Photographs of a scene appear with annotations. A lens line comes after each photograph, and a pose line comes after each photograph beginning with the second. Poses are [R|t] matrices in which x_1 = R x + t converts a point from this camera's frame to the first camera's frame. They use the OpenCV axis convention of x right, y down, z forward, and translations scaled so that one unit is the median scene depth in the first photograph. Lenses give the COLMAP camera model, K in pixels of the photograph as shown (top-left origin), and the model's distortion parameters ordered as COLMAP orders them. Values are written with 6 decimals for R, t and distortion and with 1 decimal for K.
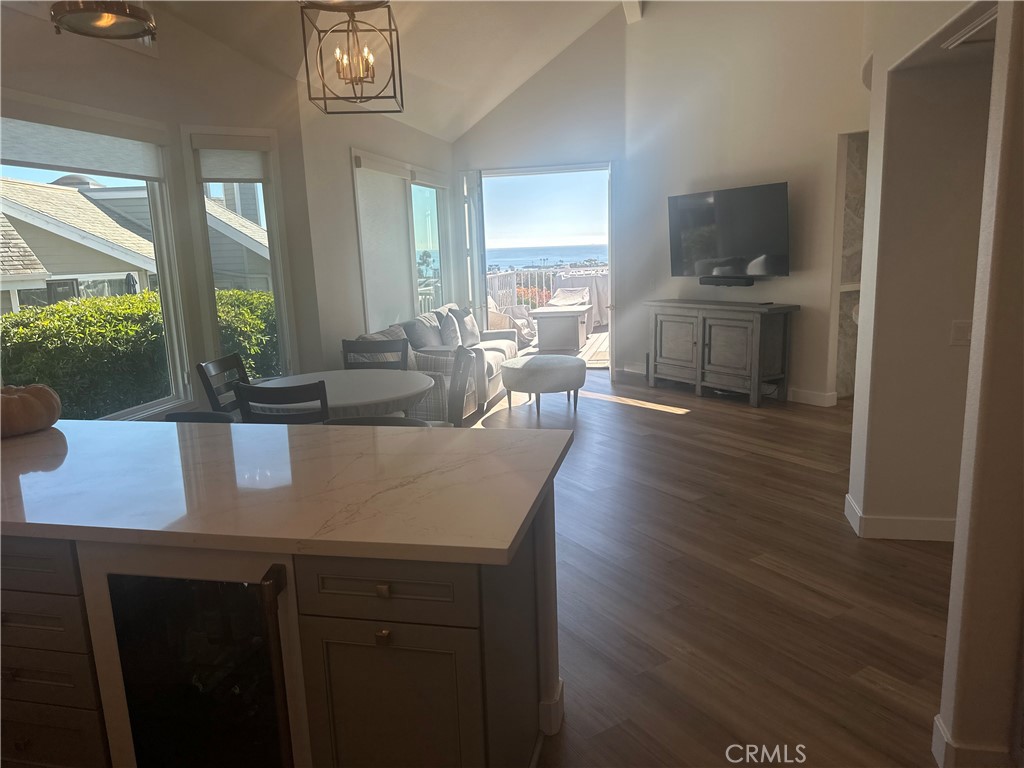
lens RADIAL K [[725.3, 0, 512.0], [0, 725.3, 384.0], [0, 0, 1]] dist [0.143379, -0.201489]
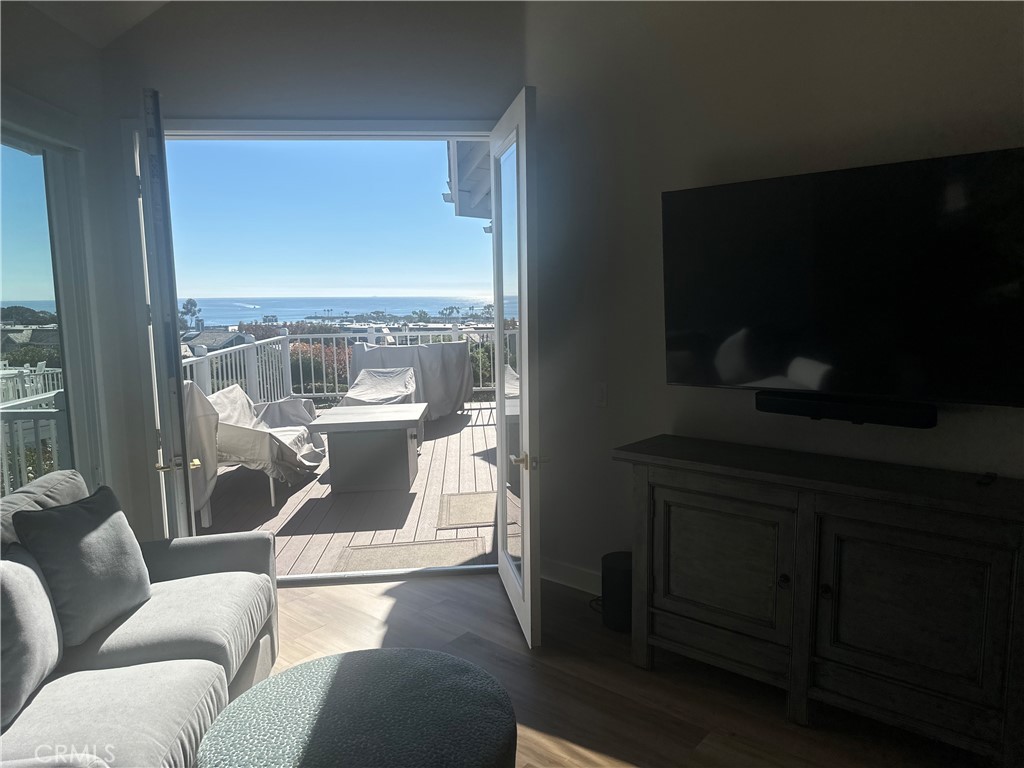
lens RADIAL K [[725.3, 0, 512.0], [0, 725.3, 384.0], [0, 0, 1]] dist [0.143379, -0.201489]
pose [[0.958522, -0.017246, 0.284495, 0.012650], [0.037069, 0.997233, -0.064438, -0.089199], [-0.282597, 0.072311, 0.956509, 0.456767]]
